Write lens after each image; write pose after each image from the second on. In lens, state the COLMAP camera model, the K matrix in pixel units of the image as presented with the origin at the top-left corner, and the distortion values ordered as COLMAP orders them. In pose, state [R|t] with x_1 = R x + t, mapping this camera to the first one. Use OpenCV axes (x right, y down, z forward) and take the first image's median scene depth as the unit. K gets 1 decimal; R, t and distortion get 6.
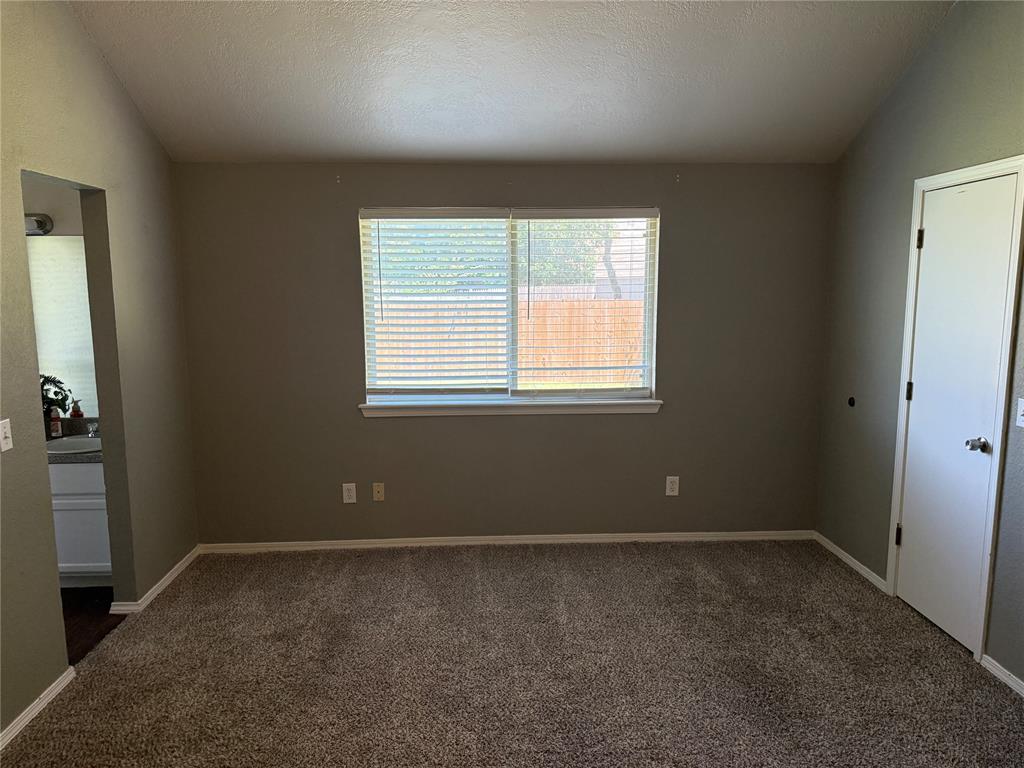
lens RADIAL K [[716.9, 0, 514.1], [0, 716.9, 379.7], [0, 0, 1]] dist [0.022740, -0.043417]
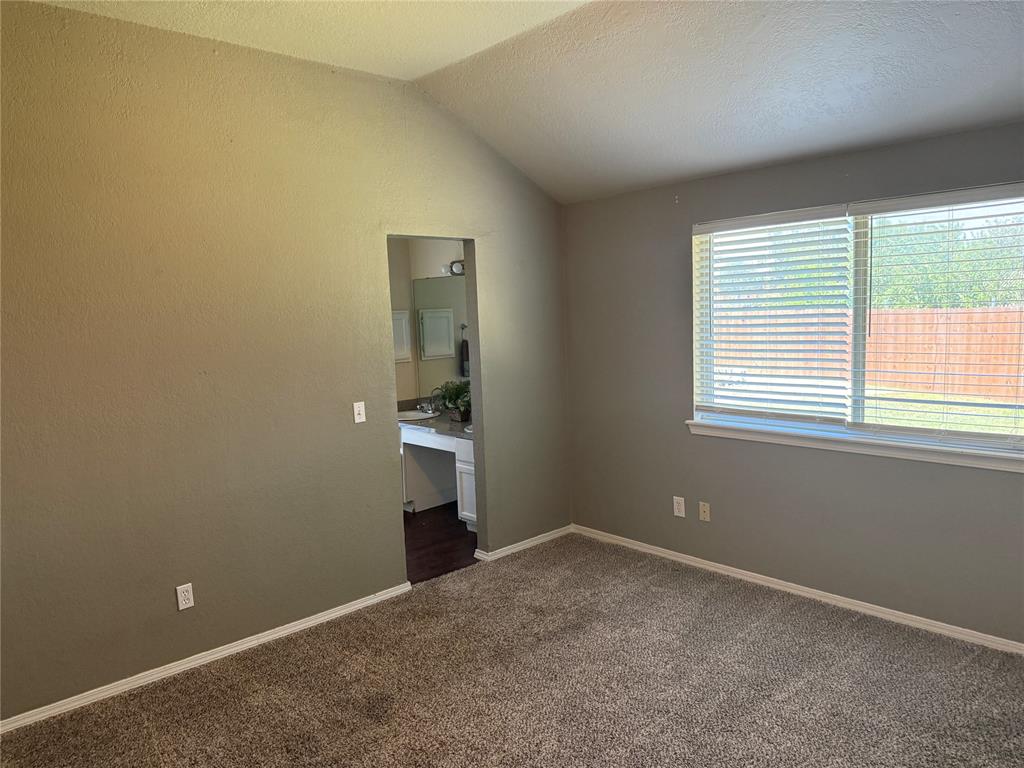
lens RADIAL K [[716.9, 0, 512.4], [0, 716.9, 384.8], [0, 0, 1]] dist [0.022740, -0.043417]
pose [[0.636421, 0.065738, -0.768535, 0.397923], [-0.067040, 0.997305, 0.029790, -0.028650], [0.768423, 0.032563, 0.639113, 0.168340]]
